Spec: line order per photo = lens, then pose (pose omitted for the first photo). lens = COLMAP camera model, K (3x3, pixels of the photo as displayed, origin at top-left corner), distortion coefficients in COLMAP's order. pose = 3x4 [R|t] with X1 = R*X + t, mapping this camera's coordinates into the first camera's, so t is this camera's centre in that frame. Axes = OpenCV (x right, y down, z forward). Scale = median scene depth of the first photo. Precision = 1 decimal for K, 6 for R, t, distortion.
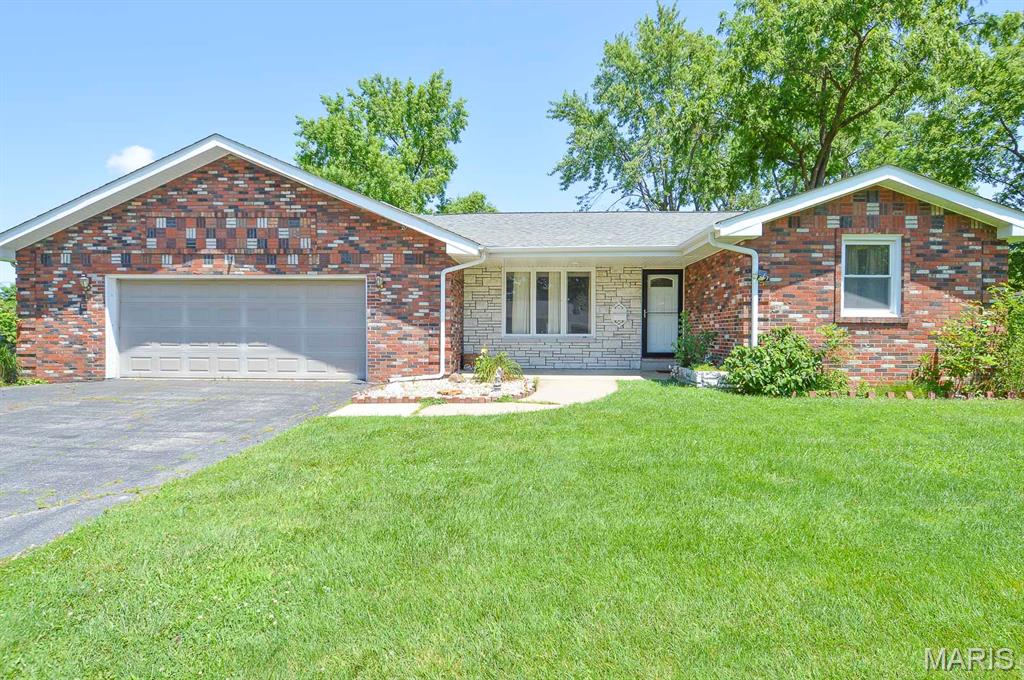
lens RADIAL K [[542.1, 0, 519.6], [0, 542.1, 344.6], [0, 0, 1]] dist [0.017713, -0.023581]
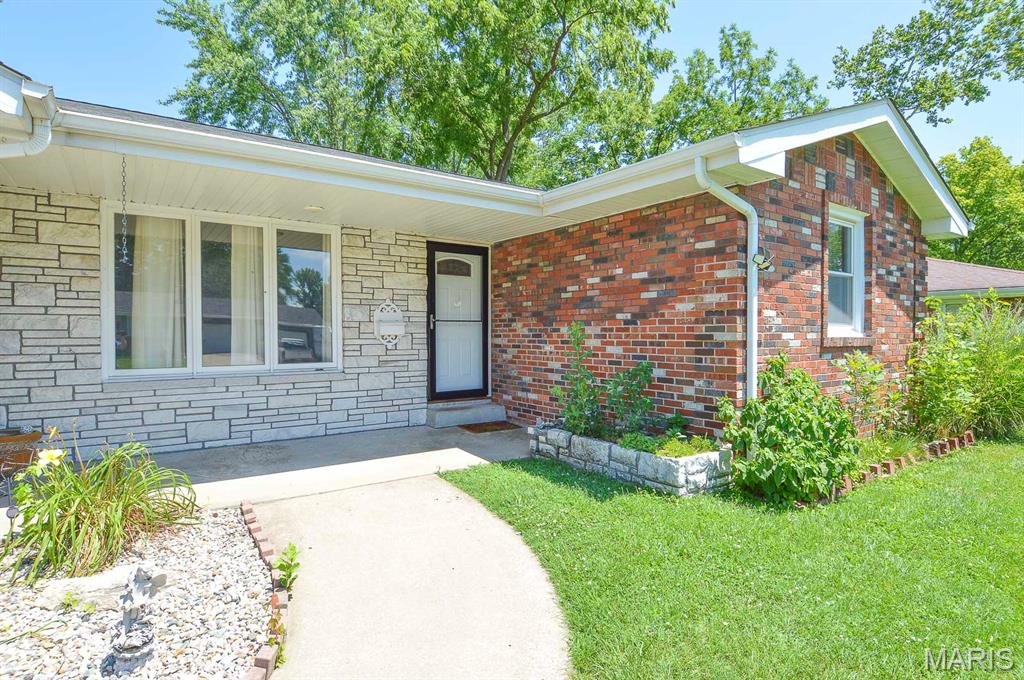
lens RADIAL K [[542.1, 0, 509.0], [0, 542.1, 333.8], [0, 0, 1]] dist [0.017713, -0.023581]
pose [[0.791459, -0.003853, 0.611210, -0.047362], [0.014168, 0.999827, -0.012043, -0.042362], [-0.611058, 0.018191, 0.791377, 0.590778]]
